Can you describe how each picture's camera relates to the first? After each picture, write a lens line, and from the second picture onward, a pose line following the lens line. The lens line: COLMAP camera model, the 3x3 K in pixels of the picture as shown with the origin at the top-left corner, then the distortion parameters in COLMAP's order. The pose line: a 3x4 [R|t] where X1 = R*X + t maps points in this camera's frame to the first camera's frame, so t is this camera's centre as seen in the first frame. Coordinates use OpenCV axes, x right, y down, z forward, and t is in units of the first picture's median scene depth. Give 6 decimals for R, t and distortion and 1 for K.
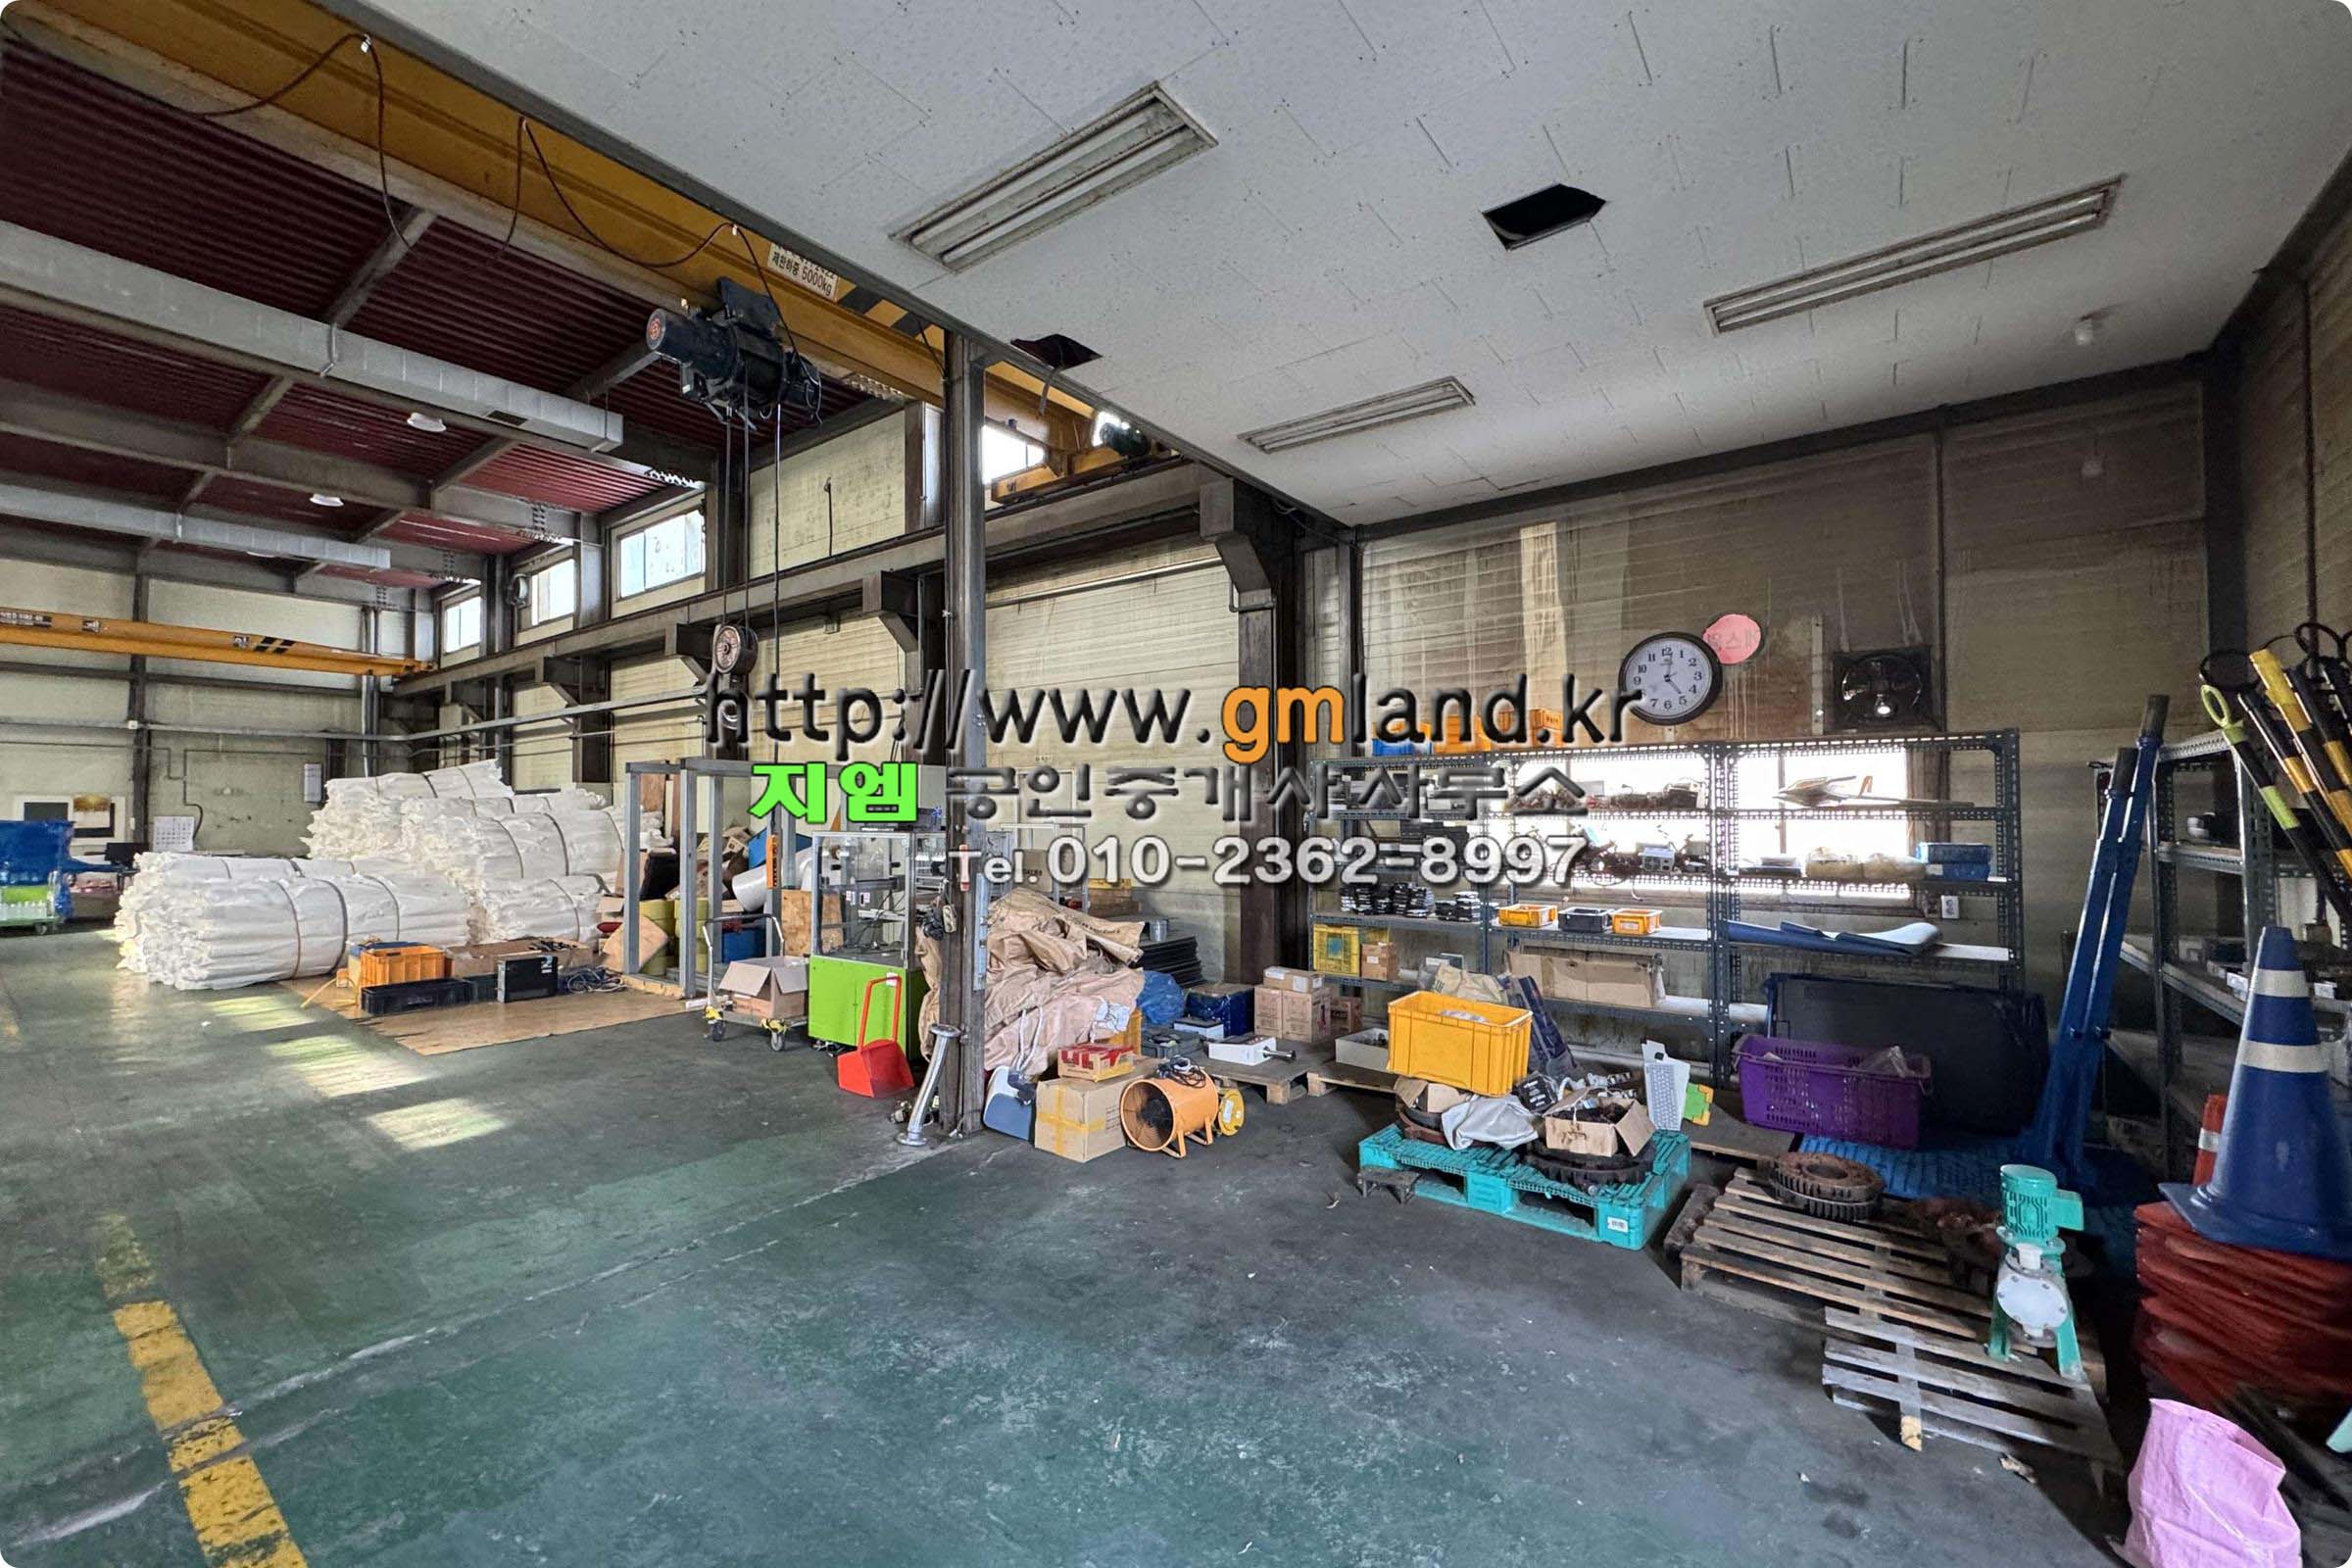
lens RADIAL K [[949.4, 0, 1175.4], [0, 949.4, 788.2], [0, 0, 1]] dist [0.000511, 0.000240]
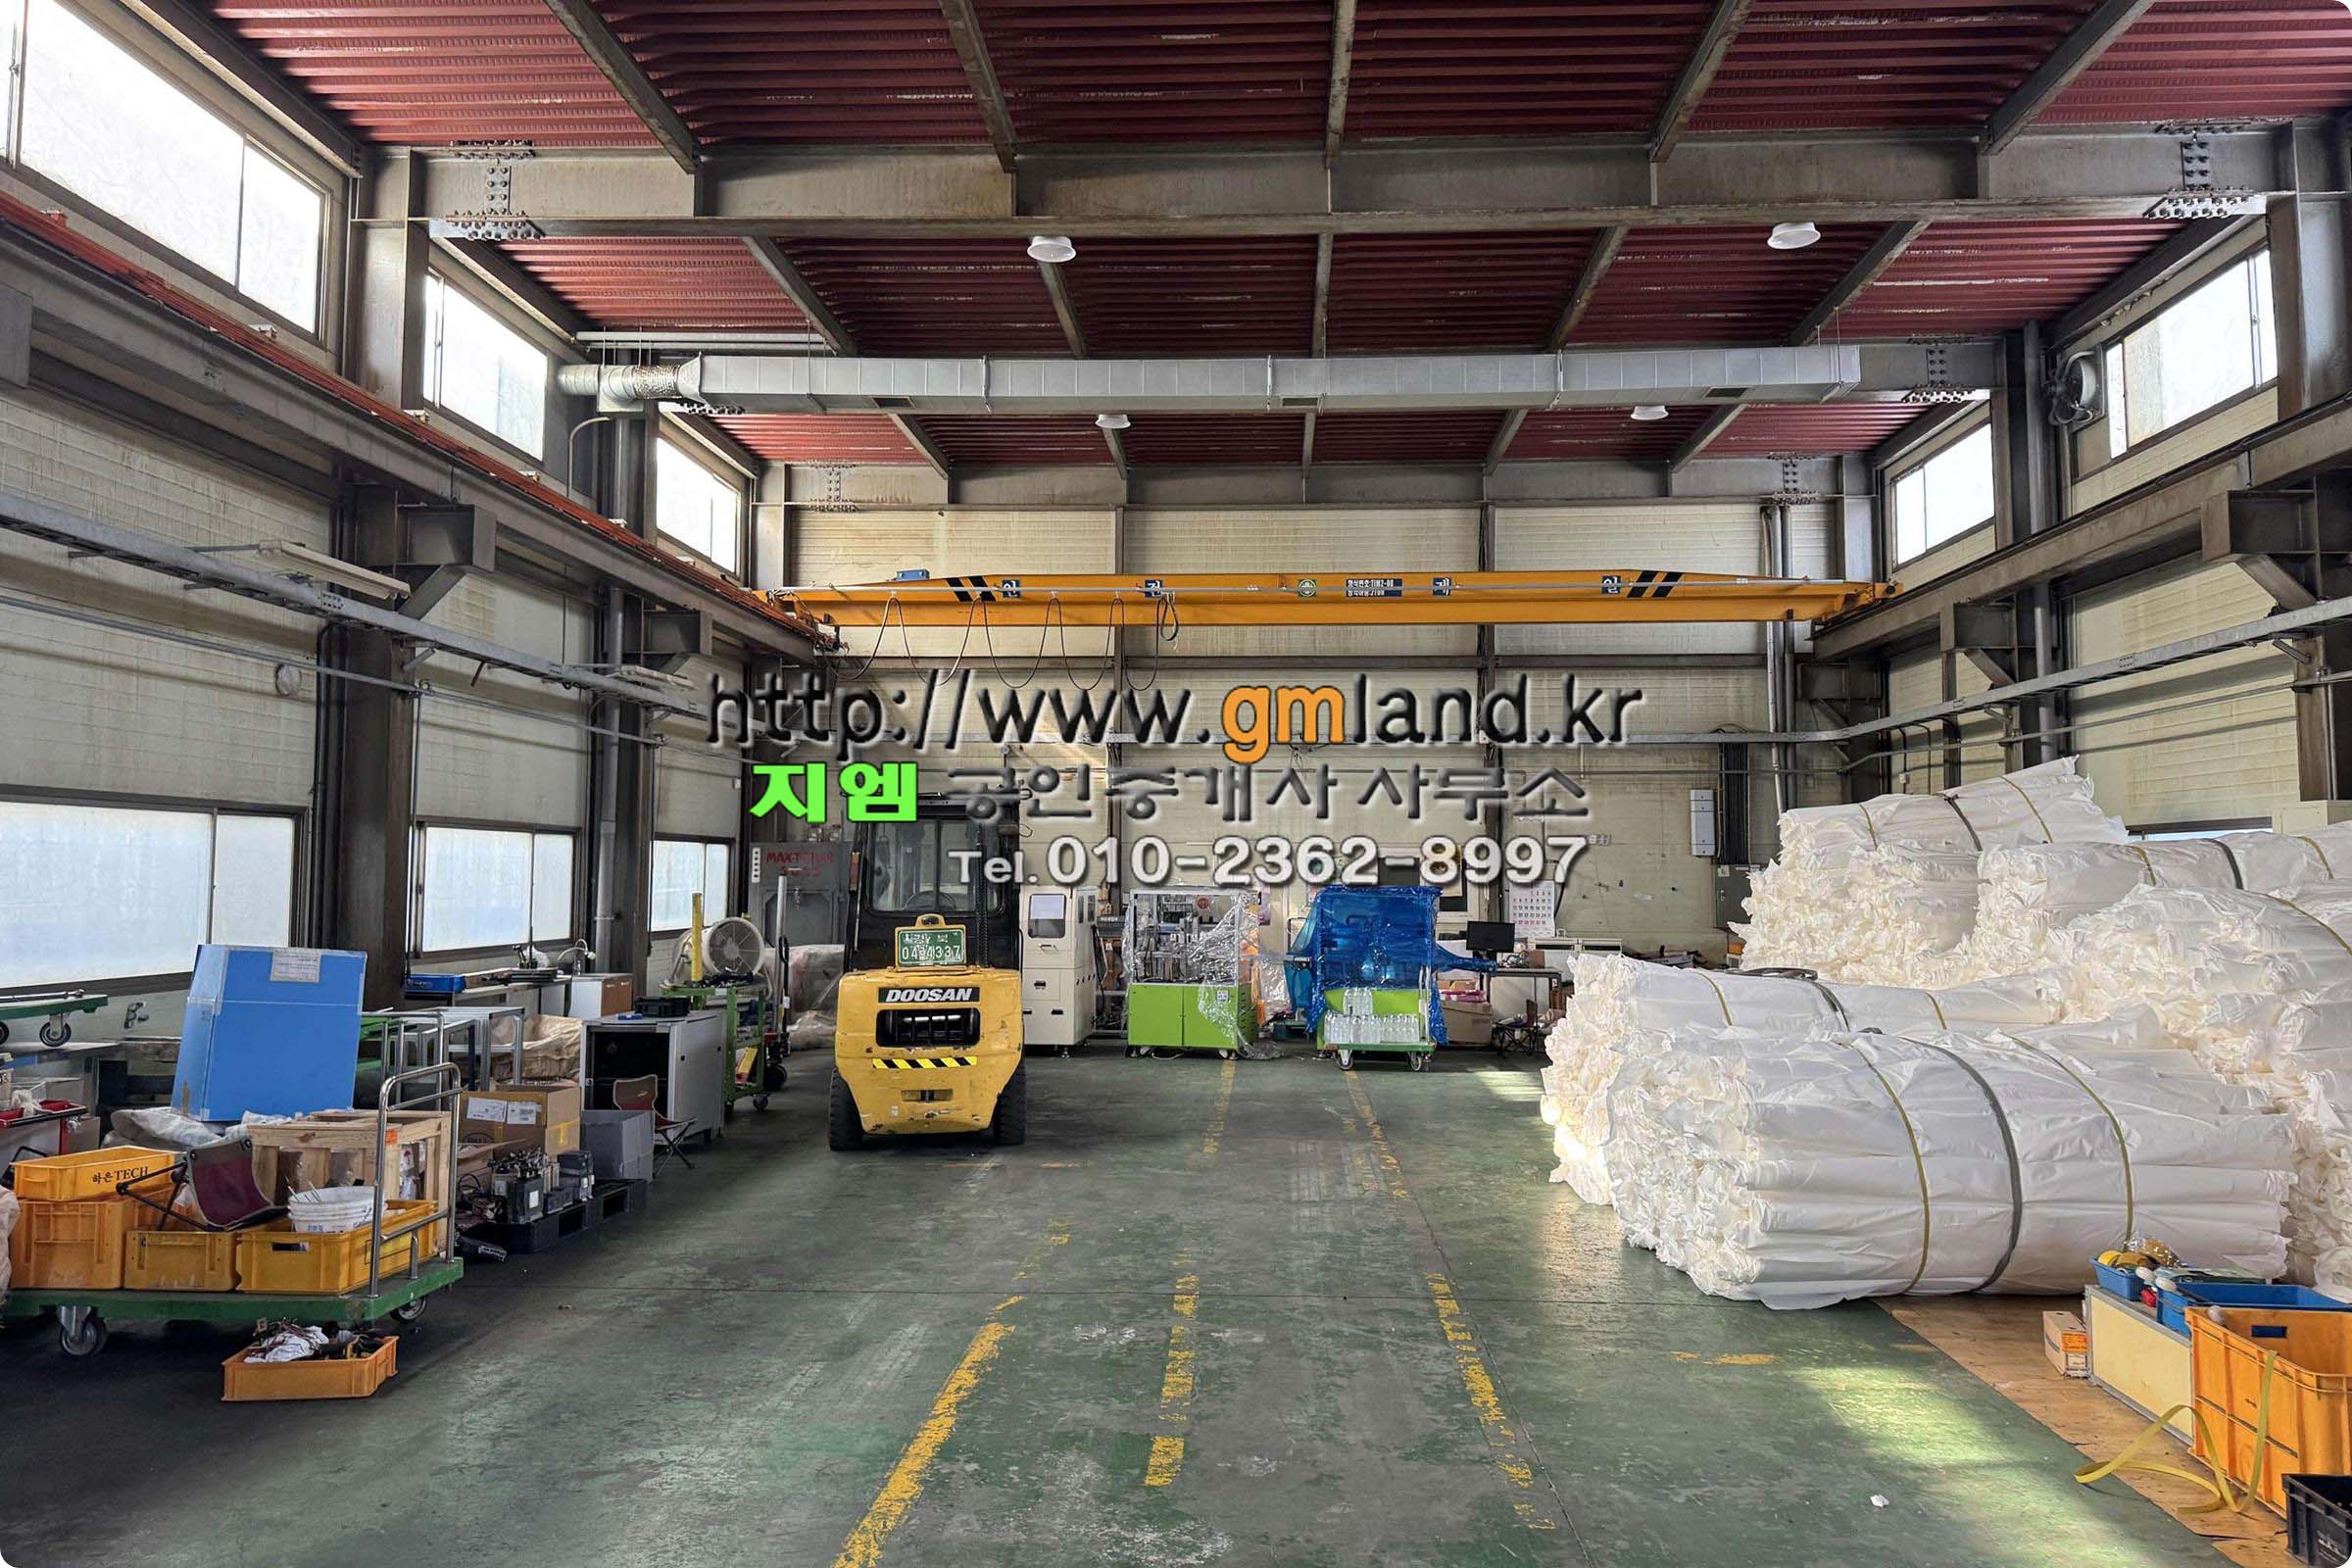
lens RADIAL K [[1618.8, 0, 1183.5], [0, 1618.8, 761.8], [0, 0, 1]] dist [0.083947, -0.120662]
pose [[0.563361, -0.054106, -0.824437, -0.300439], [0.017269, 0.998407, -0.053723, 0.005421], [0.826030, 0.016028, 0.563398, 0.209296]]
